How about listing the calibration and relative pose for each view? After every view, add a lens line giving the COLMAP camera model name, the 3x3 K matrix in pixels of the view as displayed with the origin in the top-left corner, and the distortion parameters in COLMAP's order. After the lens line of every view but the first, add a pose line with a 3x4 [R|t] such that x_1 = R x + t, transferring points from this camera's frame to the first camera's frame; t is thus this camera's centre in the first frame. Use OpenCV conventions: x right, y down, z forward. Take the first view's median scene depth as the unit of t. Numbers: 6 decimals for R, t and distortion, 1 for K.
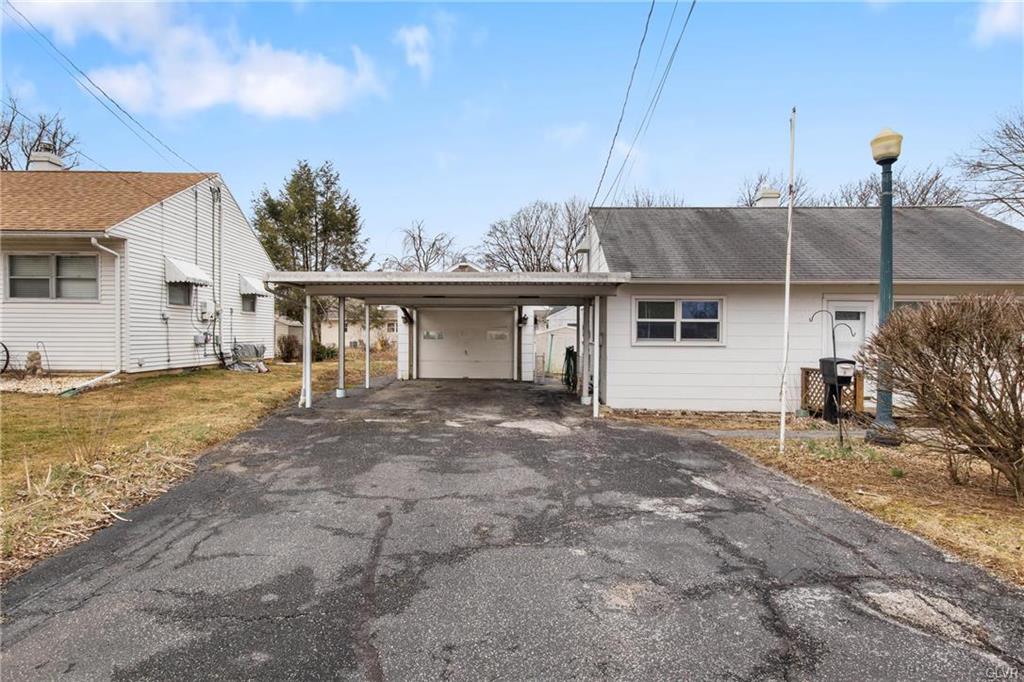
lens RADIAL K [[518.2, 0, 513.7], [0, 518.2, 334.5], [0, 0, 1]] dist [0.003472, 0.000117]
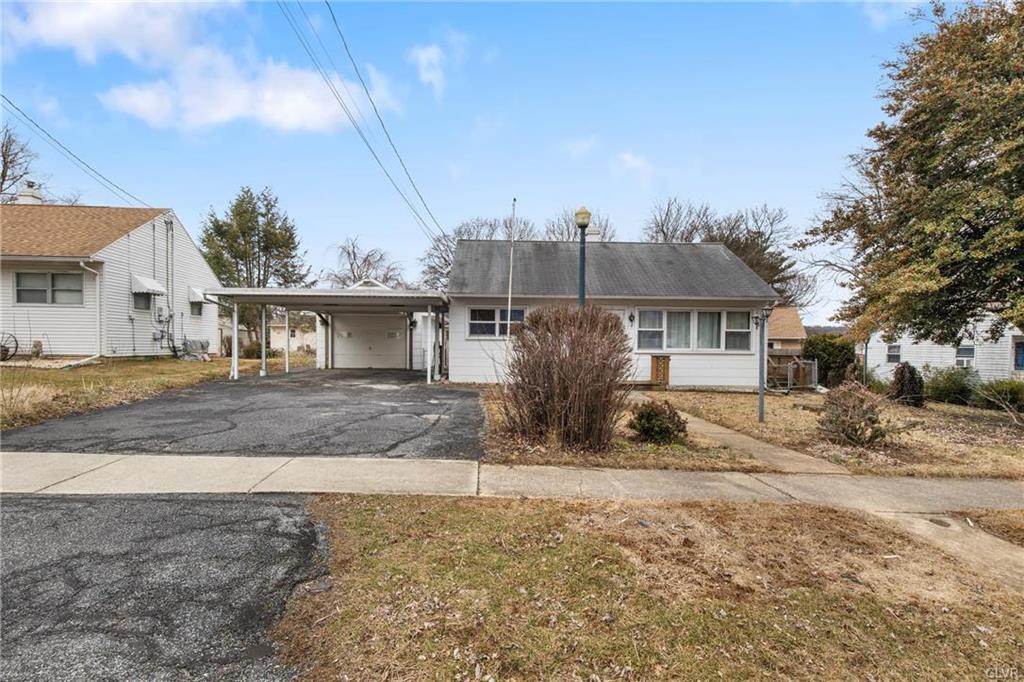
lens RADIAL K [[518.2, 0, 511.2], [0, 518.2, 351.4], [0, 0, 1]] dist [0.003472, 0.000117]
pose [[0.997915, 0.002752, 0.064482, 0.208816], [-0.003675, 0.999893, 0.014188, 0.027164], [-0.064436, -0.014395, 0.997818, -0.376154]]
